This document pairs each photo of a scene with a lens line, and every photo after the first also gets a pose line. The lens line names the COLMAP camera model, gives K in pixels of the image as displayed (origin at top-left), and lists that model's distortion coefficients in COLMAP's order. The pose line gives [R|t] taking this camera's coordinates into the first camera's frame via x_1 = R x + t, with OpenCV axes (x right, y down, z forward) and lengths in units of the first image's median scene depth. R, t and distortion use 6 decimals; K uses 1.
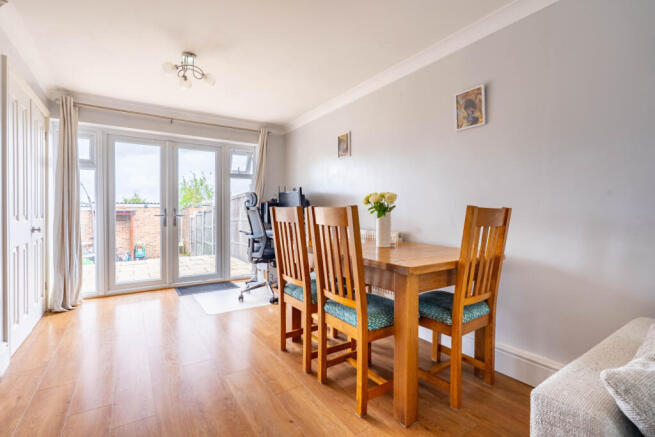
lens RADIAL K [[302.6, 0, 328.6], [0, 302.6, 213.5], [0, 0, 1]] dist [-0.000786, -0.000418]
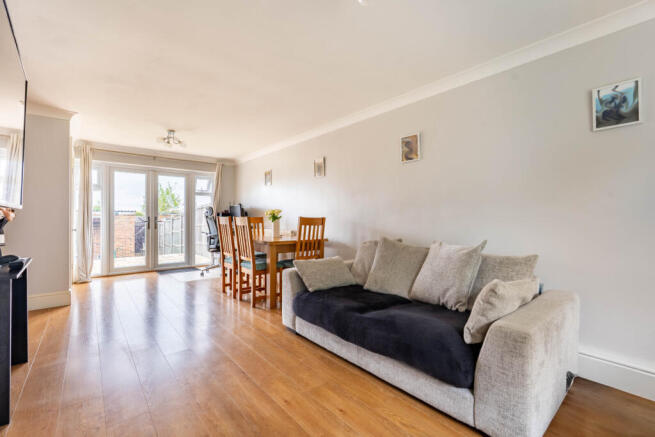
lens RADIAL K [[288.3, 0, 327.1], [0, 288.3, 219.0], [0, 0, 1]] dist [-0.012991, 0.000363]
pose [[0.993488, 0.000748, 0.113932, 0.170729], [-0.000119, 0.999985, -0.005528, 0.001527], [-0.113935, 0.005478, 0.993473, -0.514047]]
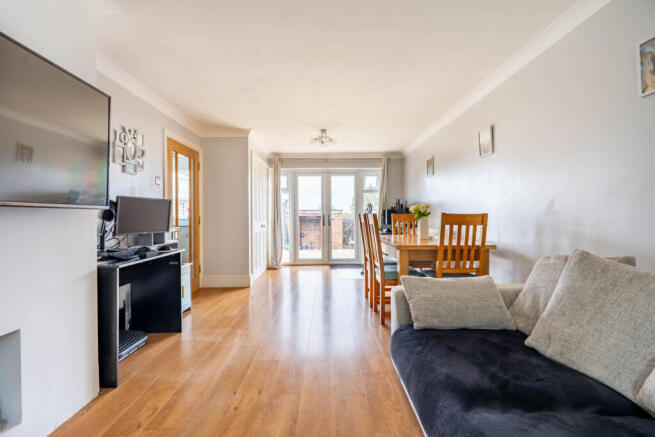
lens RADIAL K [[286.1, 0, 327.5], [0, 286.1, 218.5], [0, 0, 1]] dist [0.000965, 0.000219]
pose [[0.839855, 0.000104, -0.542810, 0.325604], [0.000544, 0.999999, 0.001033, 0.001706], [0.542810, -0.001163, 0.839855, -0.283941]]
